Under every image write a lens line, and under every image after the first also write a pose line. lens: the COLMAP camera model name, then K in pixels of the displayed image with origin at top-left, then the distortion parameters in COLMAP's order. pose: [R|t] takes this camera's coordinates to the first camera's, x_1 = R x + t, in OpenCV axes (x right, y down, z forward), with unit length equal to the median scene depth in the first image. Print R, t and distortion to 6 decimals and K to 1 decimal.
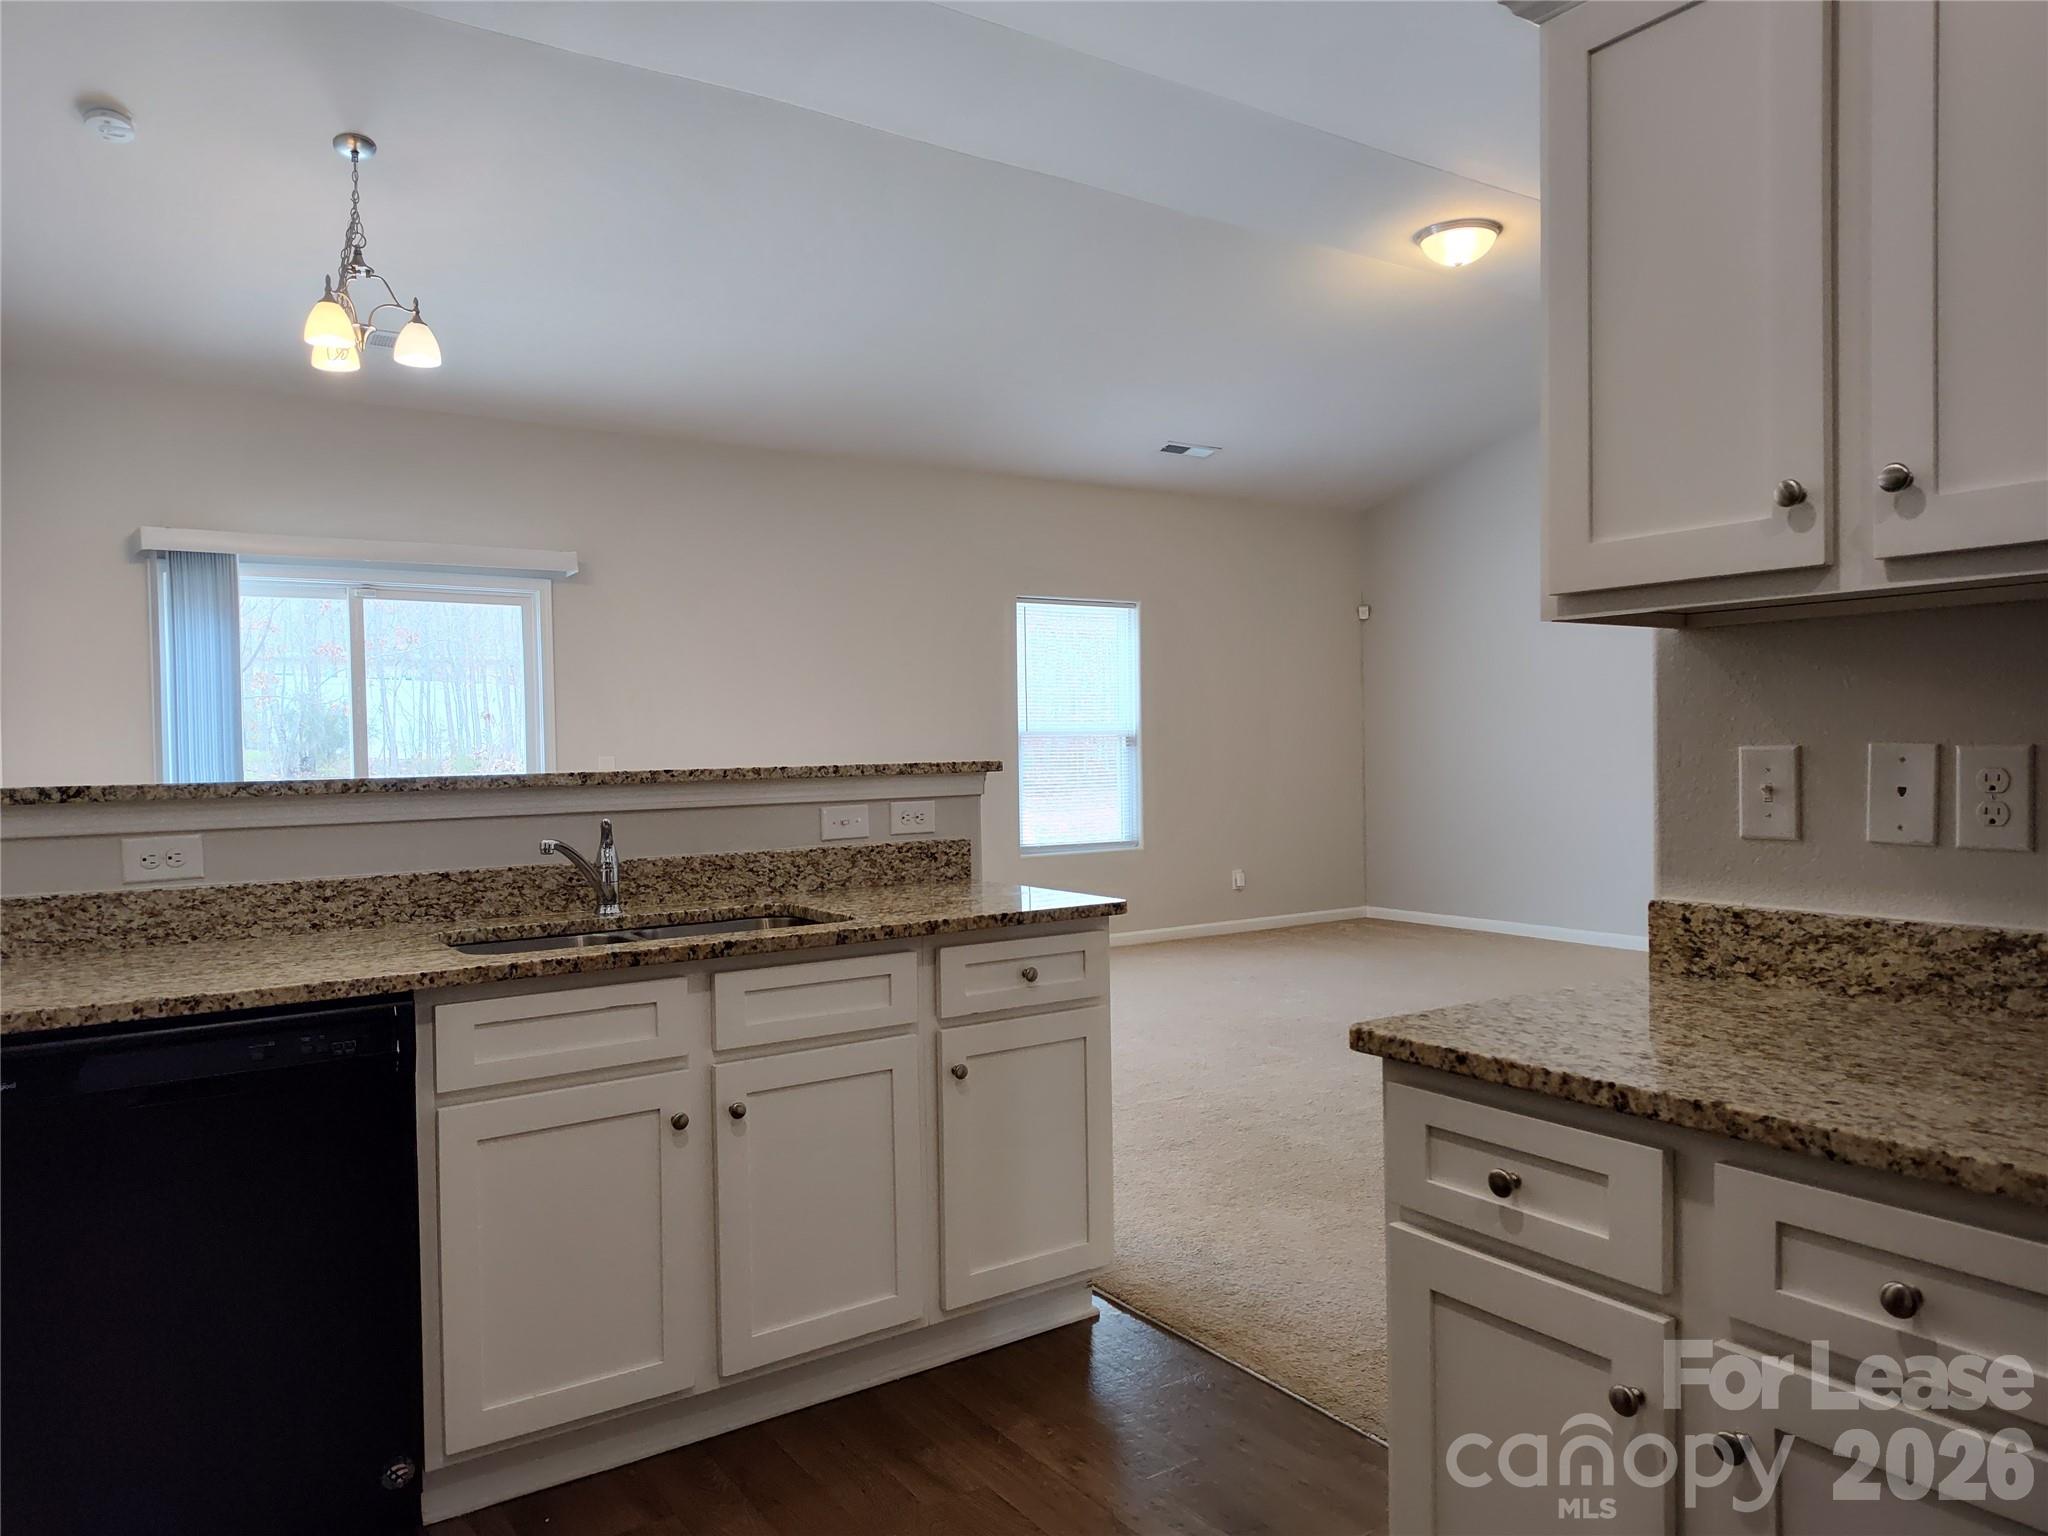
lens RADIAL K [[1395.5, 0, 1025.0], [0, 1395.5, 777.3], [0, 0, 1]] dist [0.072609, -0.091257]
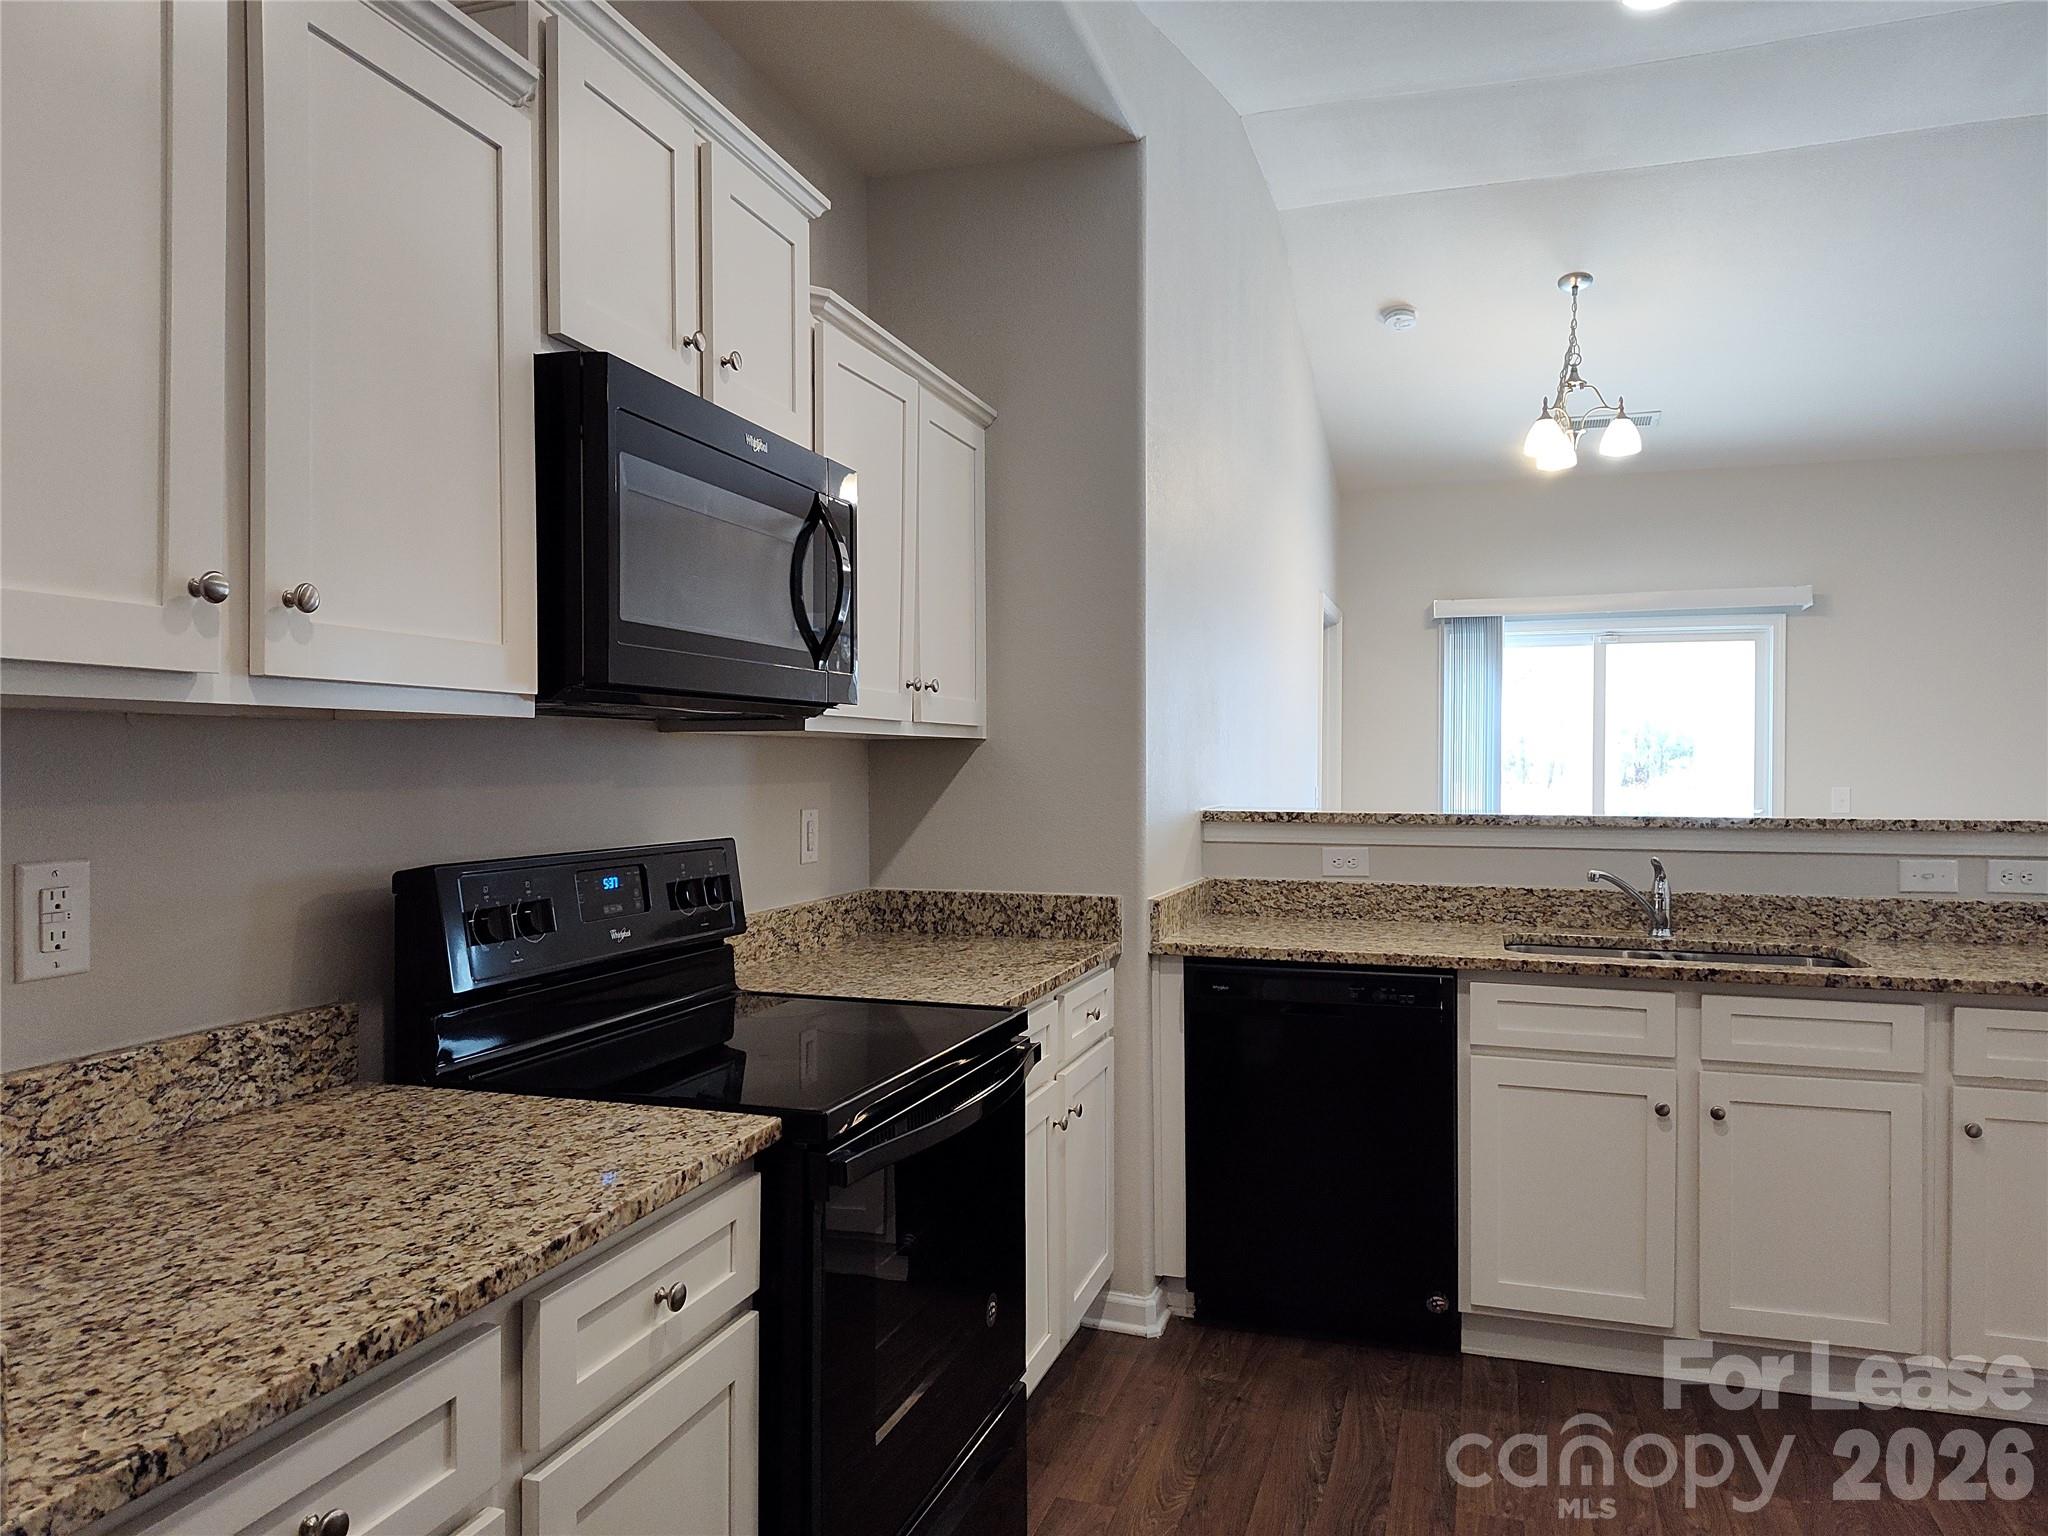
lens RADIAL K [[1395.5, 0, 1025.0], [0, 1395.5, 777.3], [0, 0, 1]] dist [0.072609, -0.091257]
pose [[0.618296, 0.029164, -0.785404, 0.396361], [-0.032483, 0.999406, 0.011539, -0.043784], [0.785274, 0.018377, 0.618875, -0.220349]]
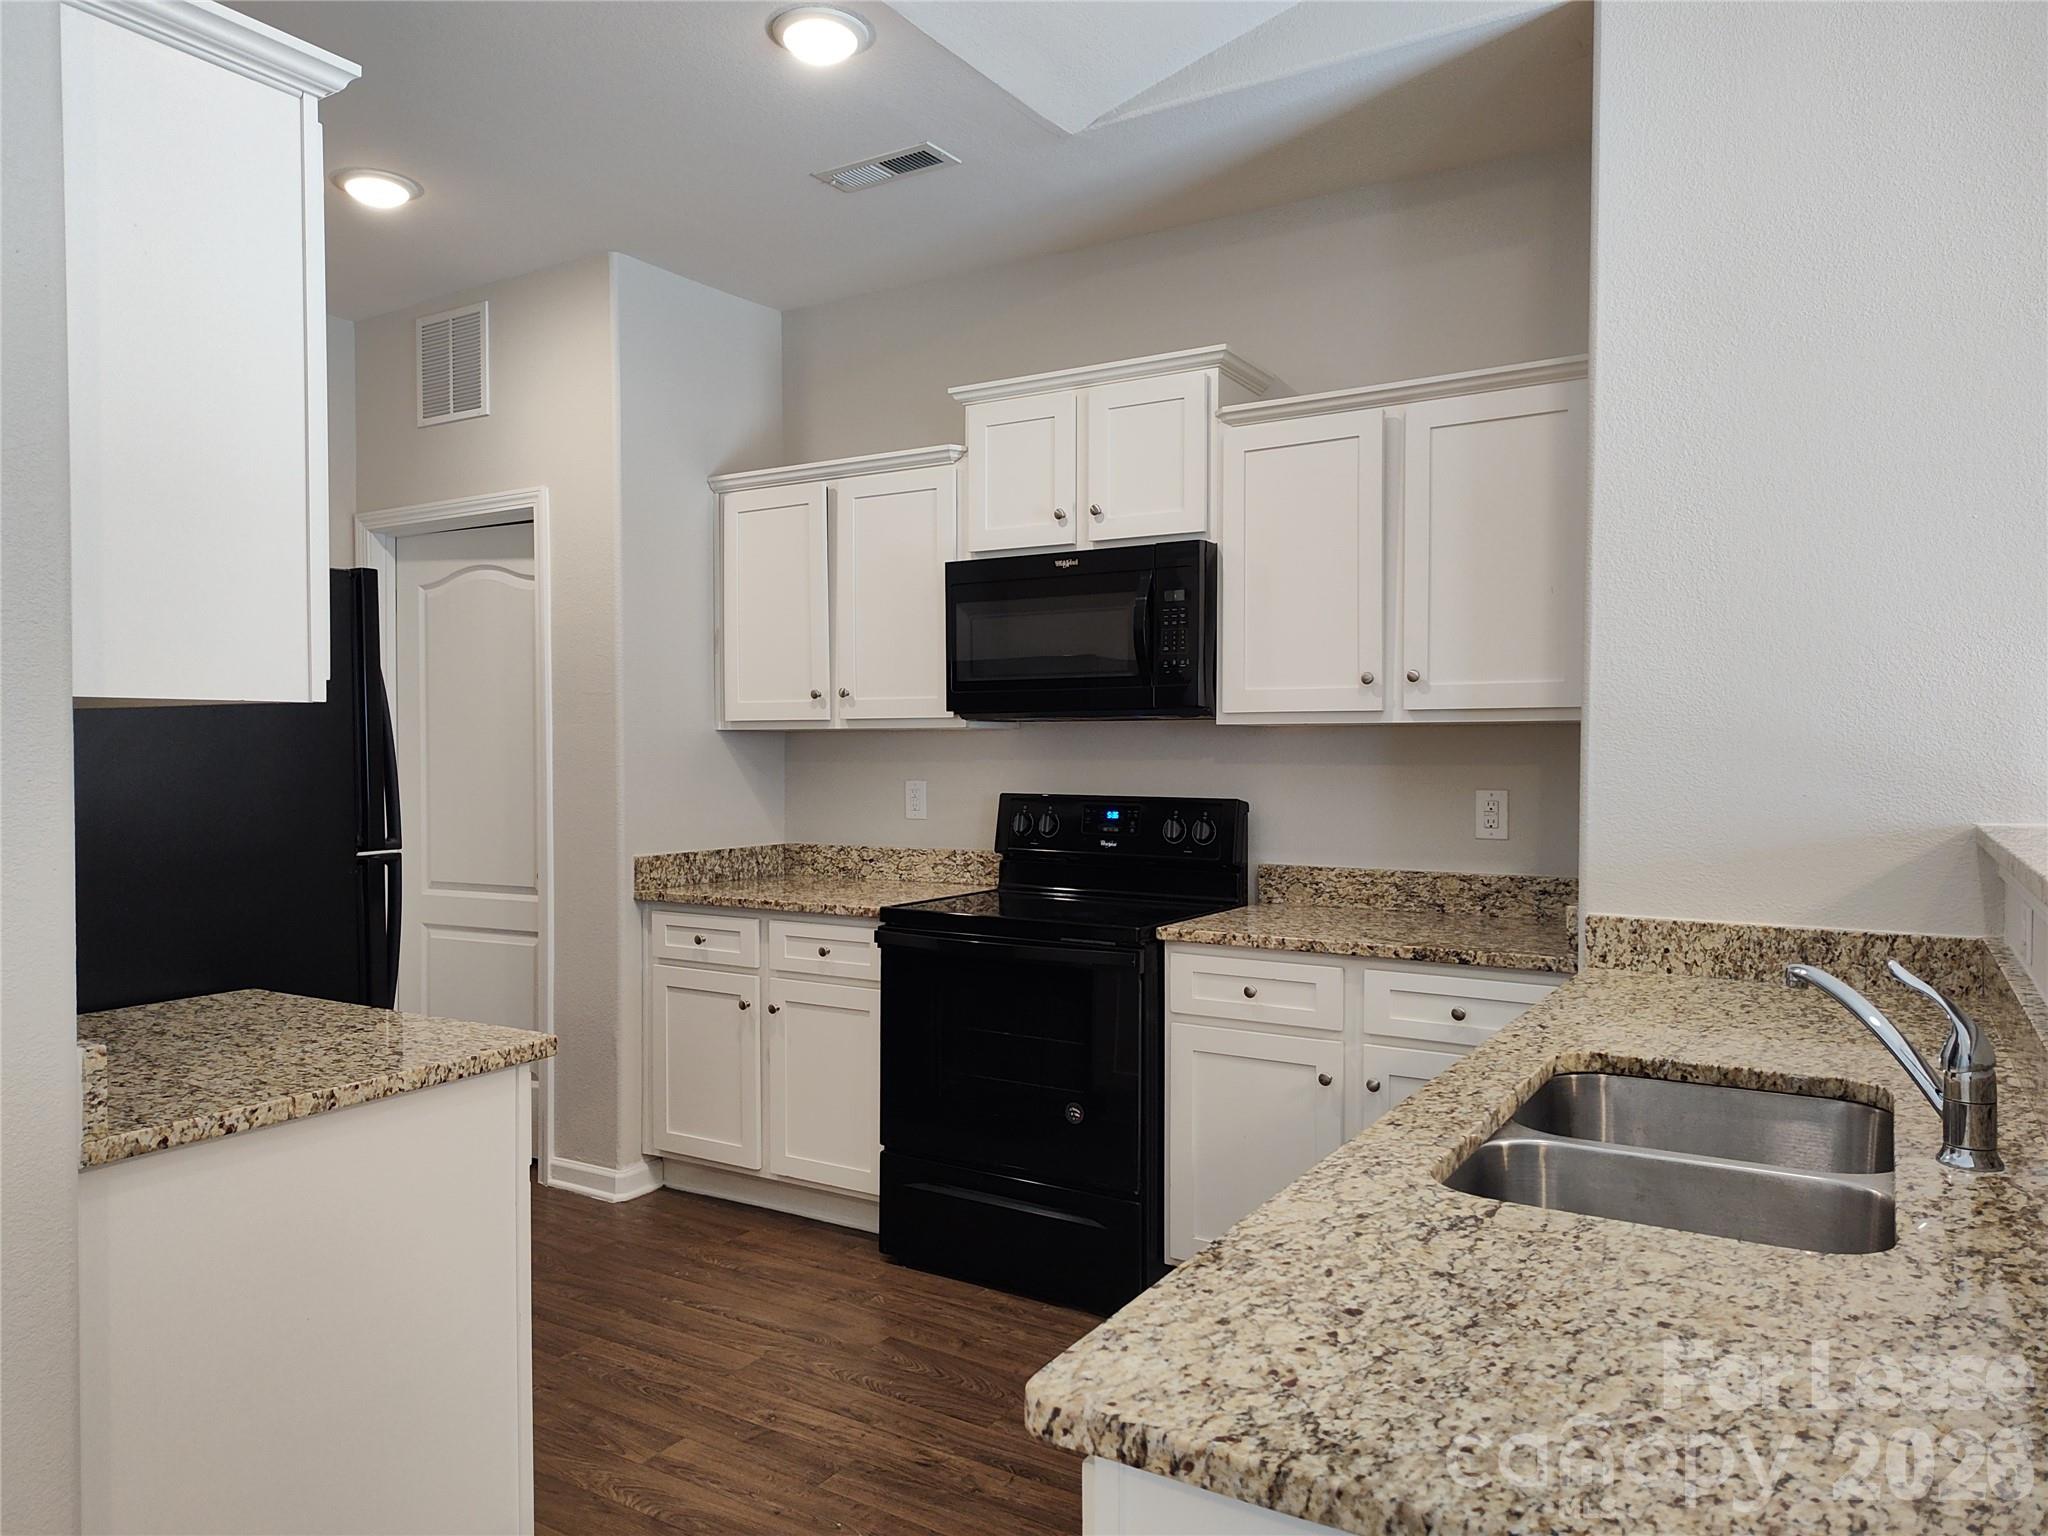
lens RADIAL K [[1395.5, 0, 1025.0], [0, 1395.5, 777.3], [0, 0, 1]] dist [0.072609, -0.091257]
pose [[-0.912849, 0.026343, -0.407447, 0.255514], [0.007093, 0.998789, 0.048685, -0.080451], [0.408236, 0.041552, -0.911930, 1.659464]]
